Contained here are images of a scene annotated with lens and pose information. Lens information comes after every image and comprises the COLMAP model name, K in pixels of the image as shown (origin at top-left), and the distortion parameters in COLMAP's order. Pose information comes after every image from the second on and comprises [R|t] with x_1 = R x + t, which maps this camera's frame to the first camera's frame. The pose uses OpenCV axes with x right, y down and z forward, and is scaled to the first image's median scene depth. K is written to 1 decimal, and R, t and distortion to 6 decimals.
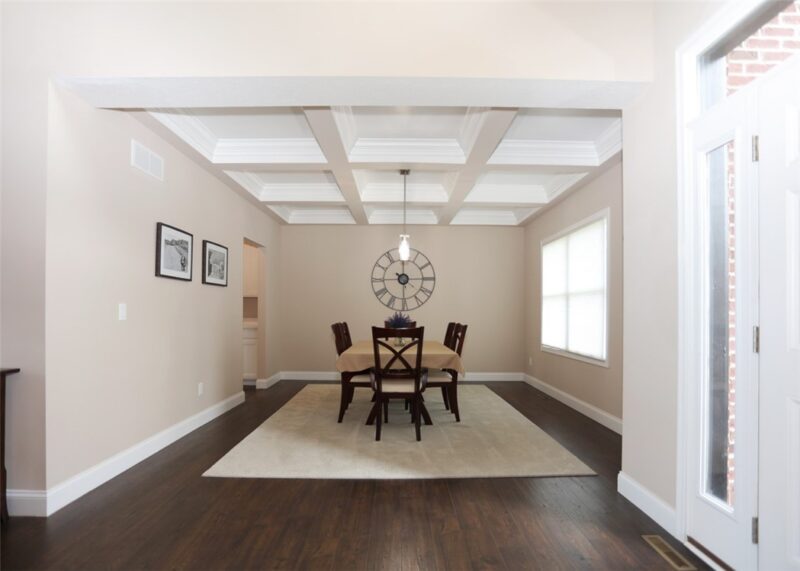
lens RADIAL K [[391.5, 0, 401.1], [0, 391.5, 305.3], [0, 0, 1]] dist [-0.056737, 0.000073]
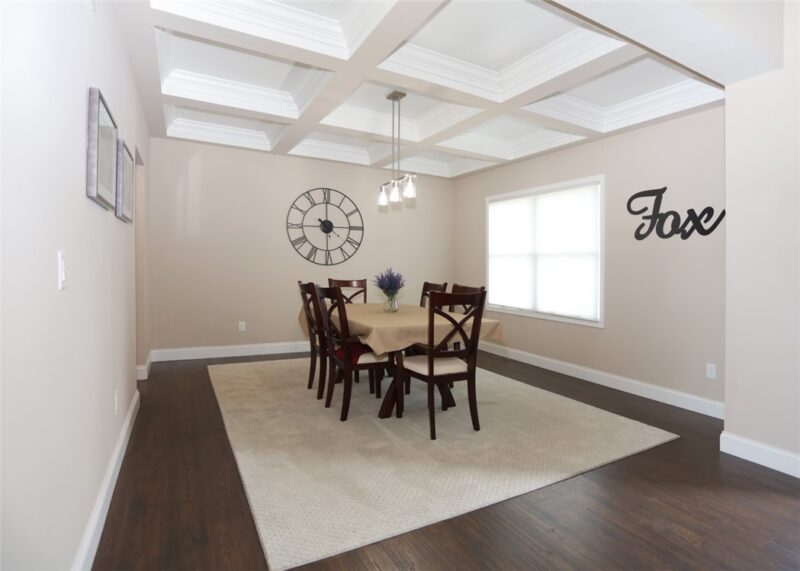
lens RADIAL K [[406.6, 0, 401.2], [0, 406.6, 264.4], [0, 0, 1]] dist [-0.040885, -0.000054]
pose [[0.878278, 0.021412, 0.477671, -0.376172], [-0.031773, 0.999402, 0.013620, -0.006087], [-0.477093, -0.027139, 0.878433, 0.248522]]
